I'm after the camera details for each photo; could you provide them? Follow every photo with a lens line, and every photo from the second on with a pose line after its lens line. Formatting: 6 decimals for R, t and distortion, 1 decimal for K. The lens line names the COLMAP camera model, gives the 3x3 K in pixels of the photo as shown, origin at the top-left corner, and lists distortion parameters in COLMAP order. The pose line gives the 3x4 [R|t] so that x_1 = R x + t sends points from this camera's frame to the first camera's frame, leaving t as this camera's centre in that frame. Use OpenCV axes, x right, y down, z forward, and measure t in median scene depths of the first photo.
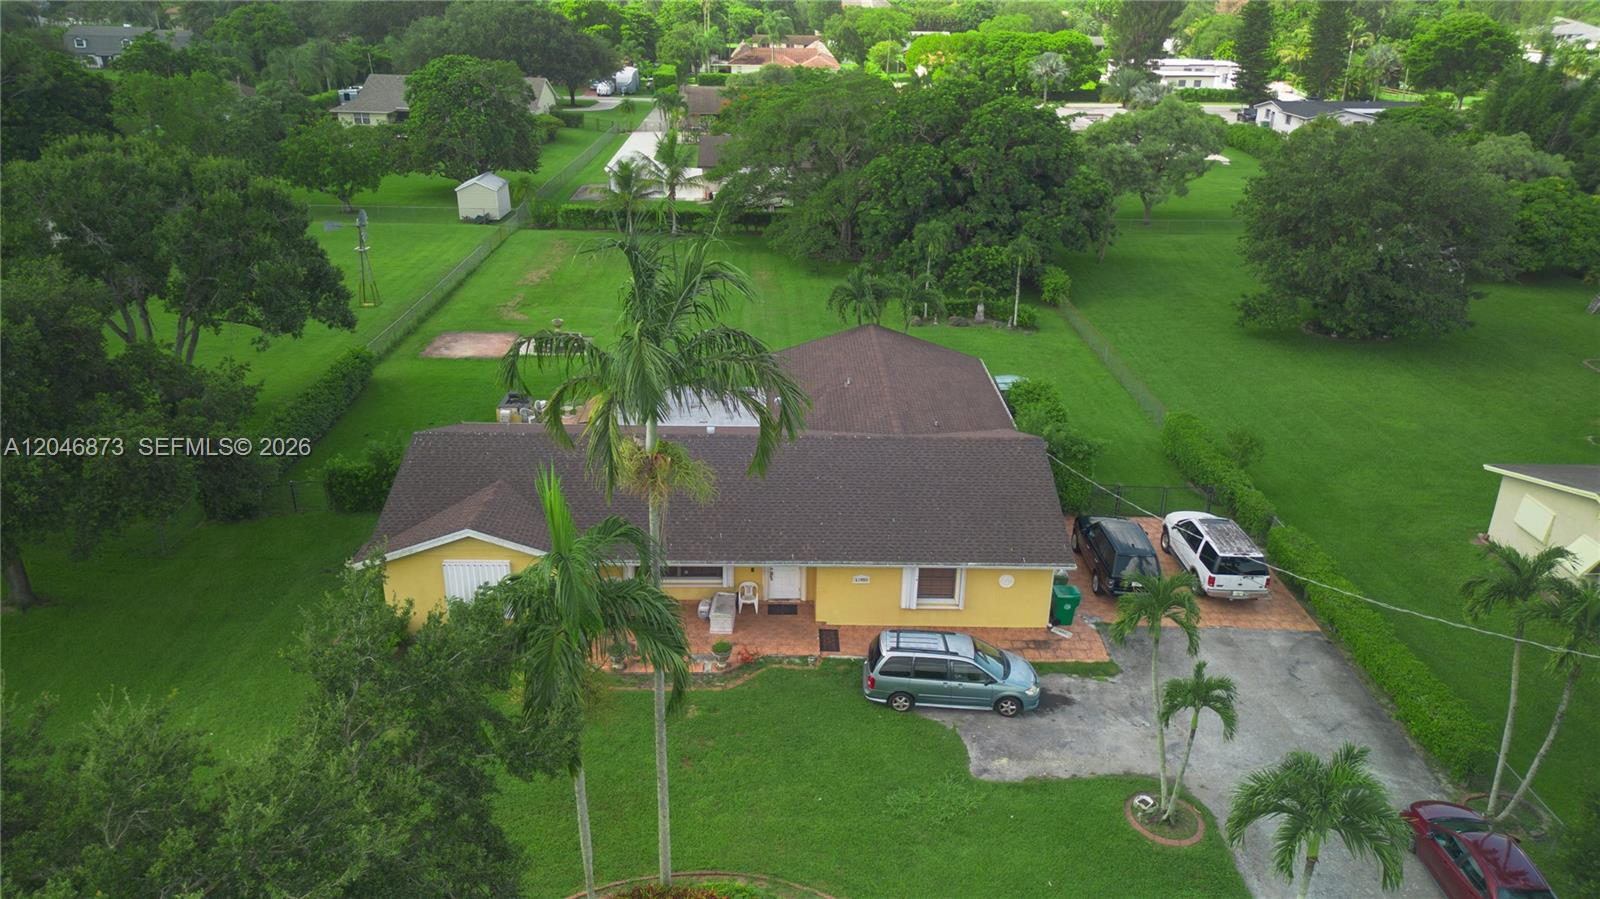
lens RADIAL K [[1132.9, 0, 805.6], [0, 1132.9, 454.7], [0, 0, 1]] dist [0.073876, -0.074292]
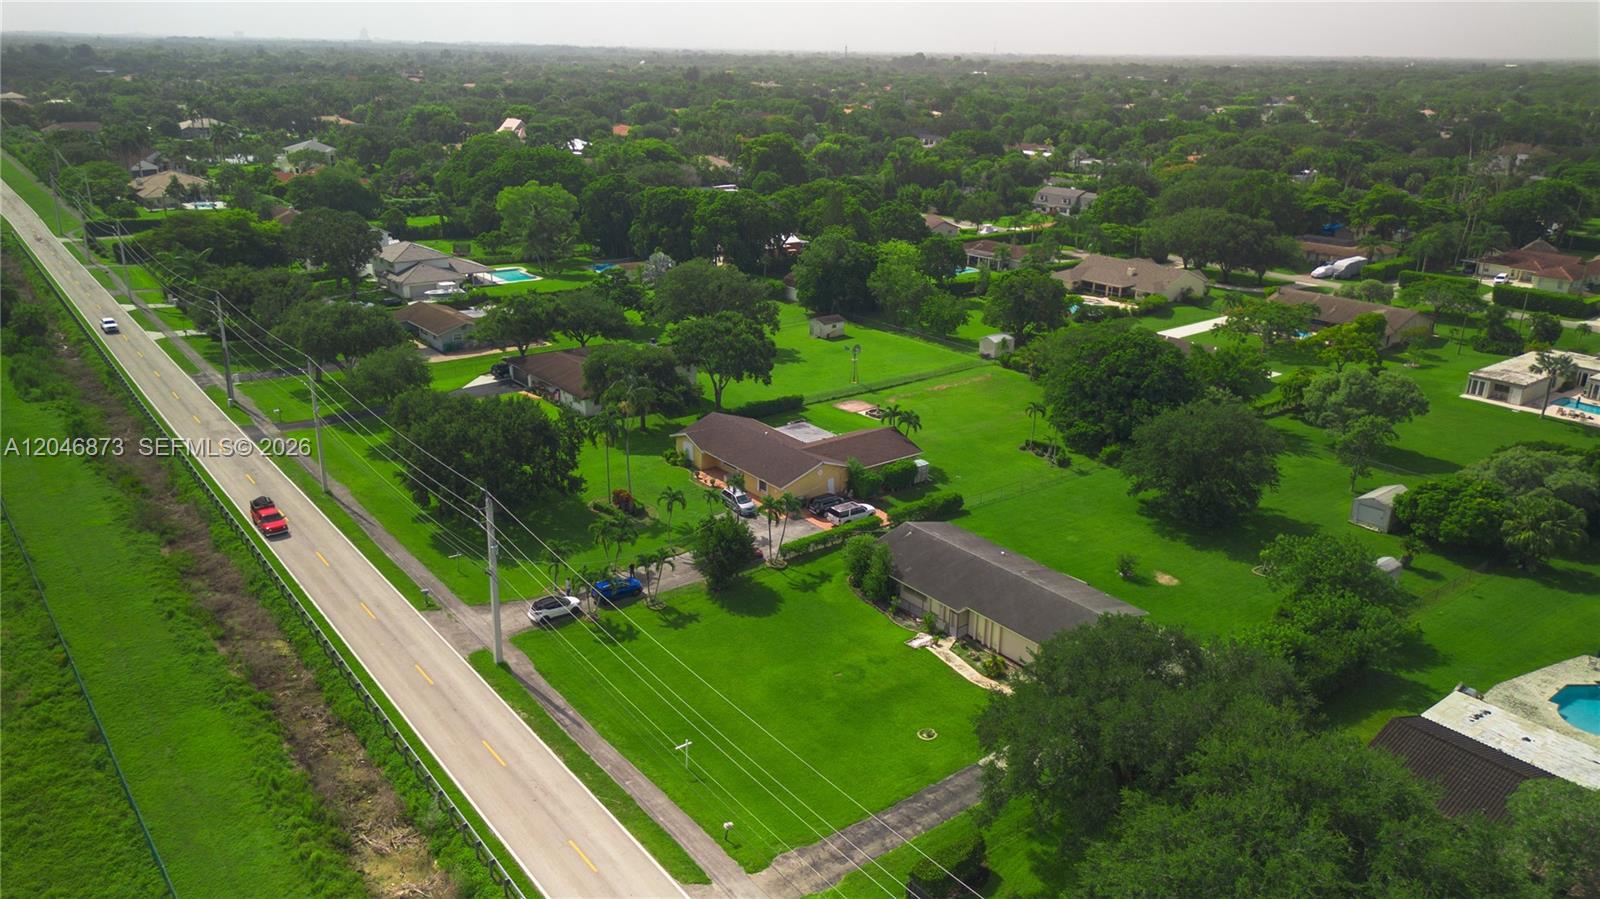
lens RADIAL K [[1132.9, 0, 805.6], [0, 1132.9, 454.7], [0, 0, 1]] dist [0.073876, -0.074292]
pose [[0.601929, 0.261936, -0.754368, 1.390369], [-0.312840, 0.946512, 0.079031, -0.144653], [0.734719, 0.188425, 0.651677, -0.590324]]
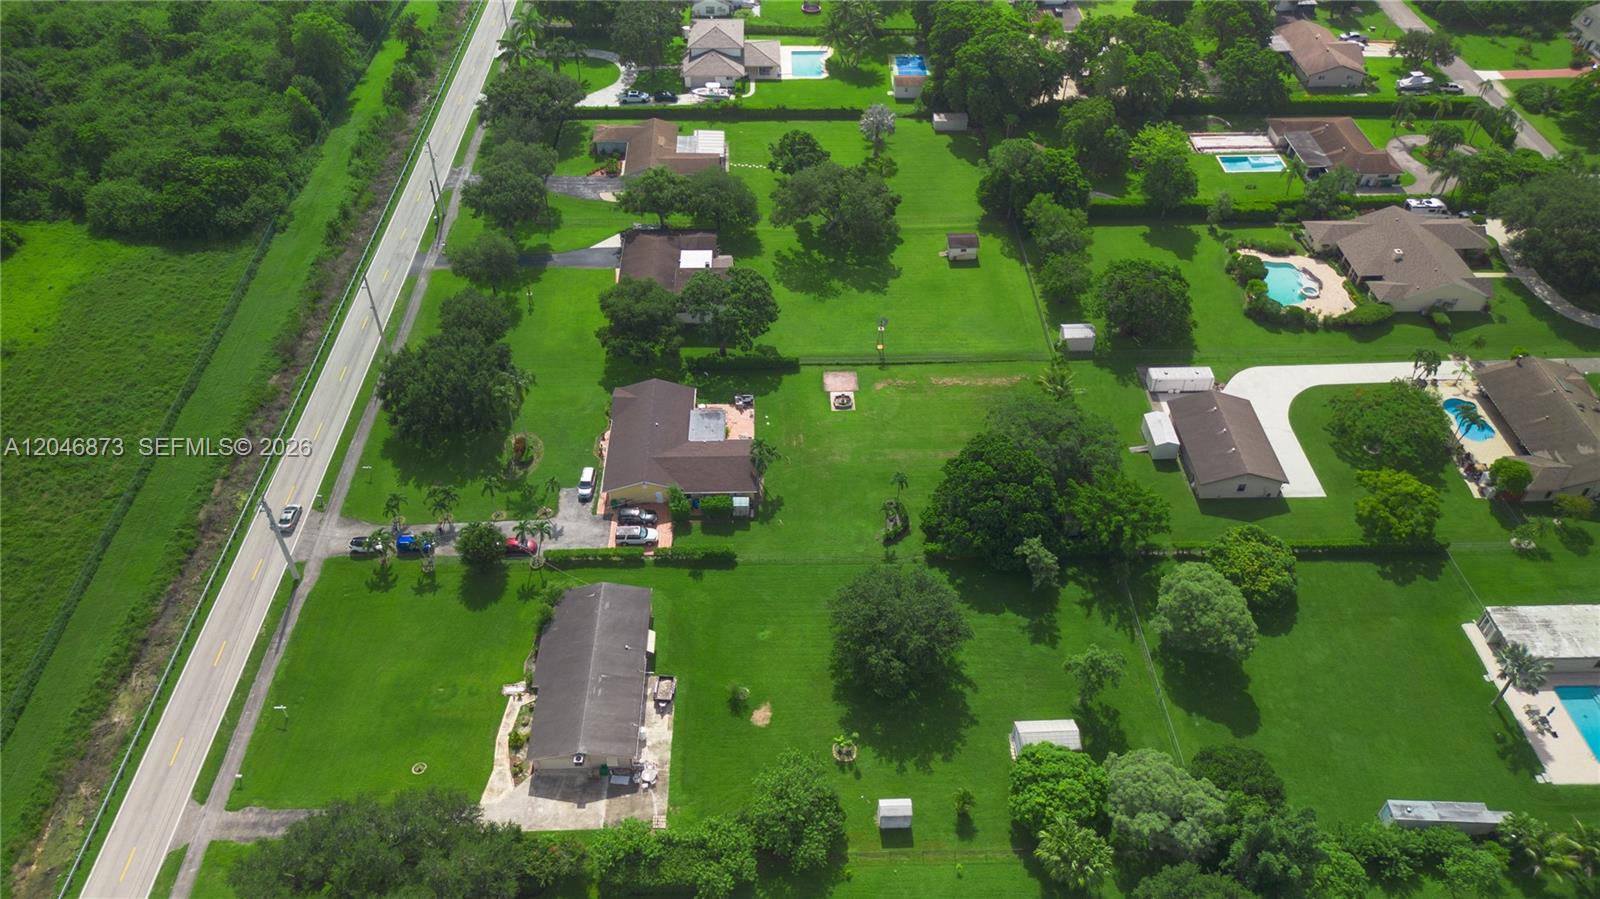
lens RADIAL K [[1132.9, 0, 805.6], [0, 1132.9, 454.7], [0, 0, 1]] dist [0.073876, -0.074292]
pose [[0.010433, 0.669516, -0.742724, 1.645222], [-0.389726, 0.686751, 0.613585, -1.449519], [0.920872, 0.283057, 0.268093, 0.250181]]
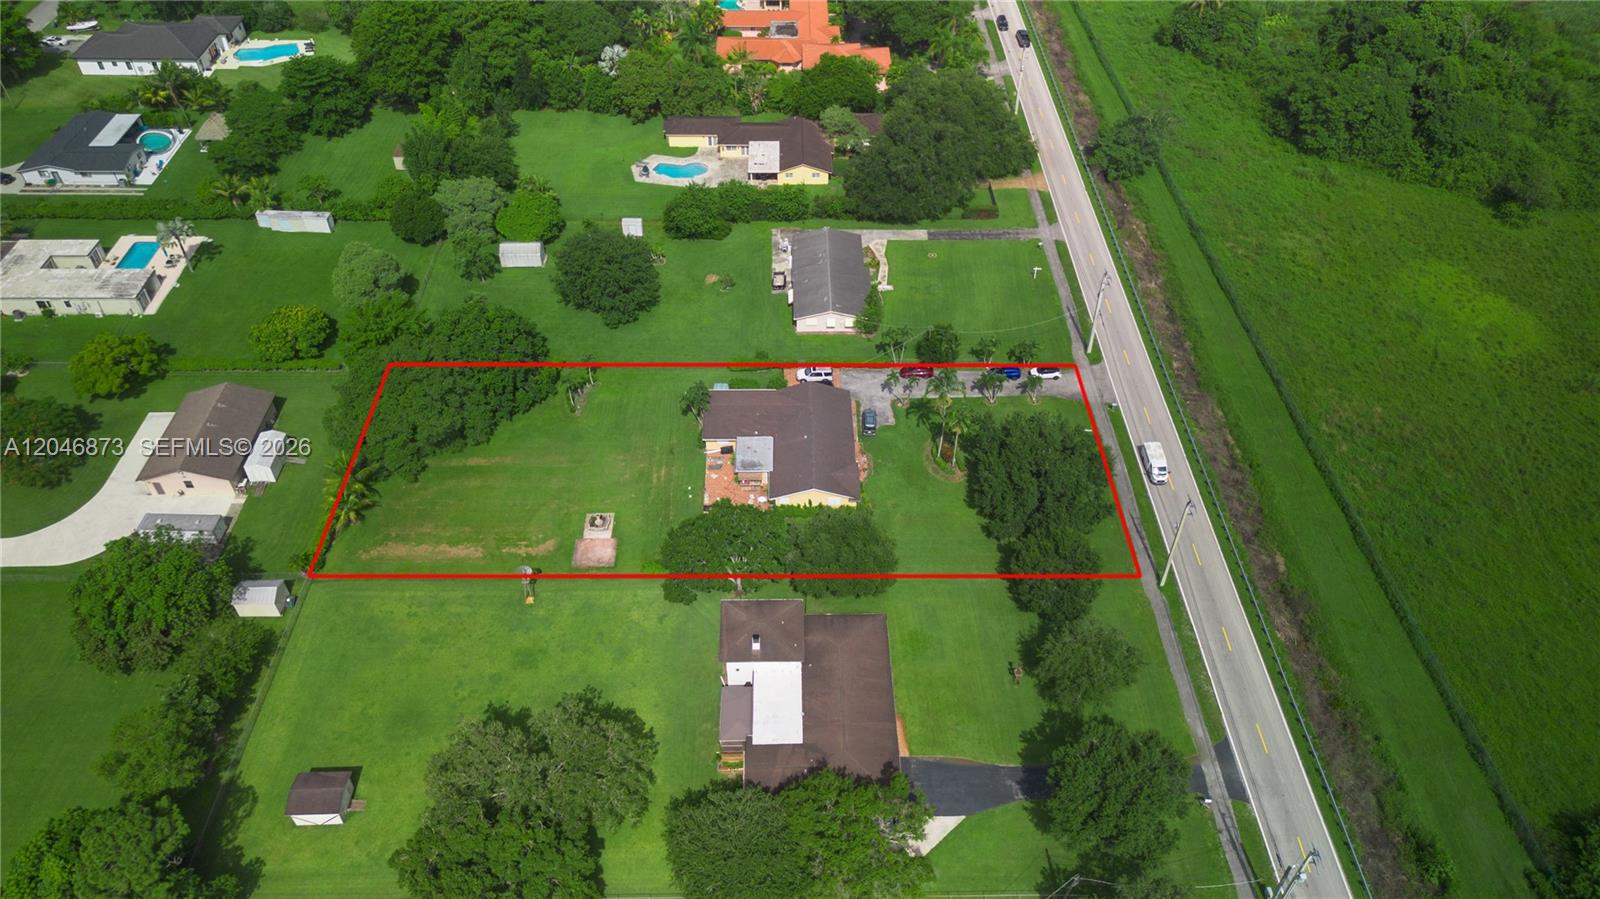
lens RADIAL K [[1123.4, 0, 809.1], [0, 1123.4, 449.3], [0, 0, 1]] dist [0.062057, -0.062002]
pose [[-0.001735, -0.697914, 0.716180, -1.570165], [0.375701, 0.663259, 0.647253, -1.354787], [-0.926739, 0.270192, 0.261056, 0.009854]]
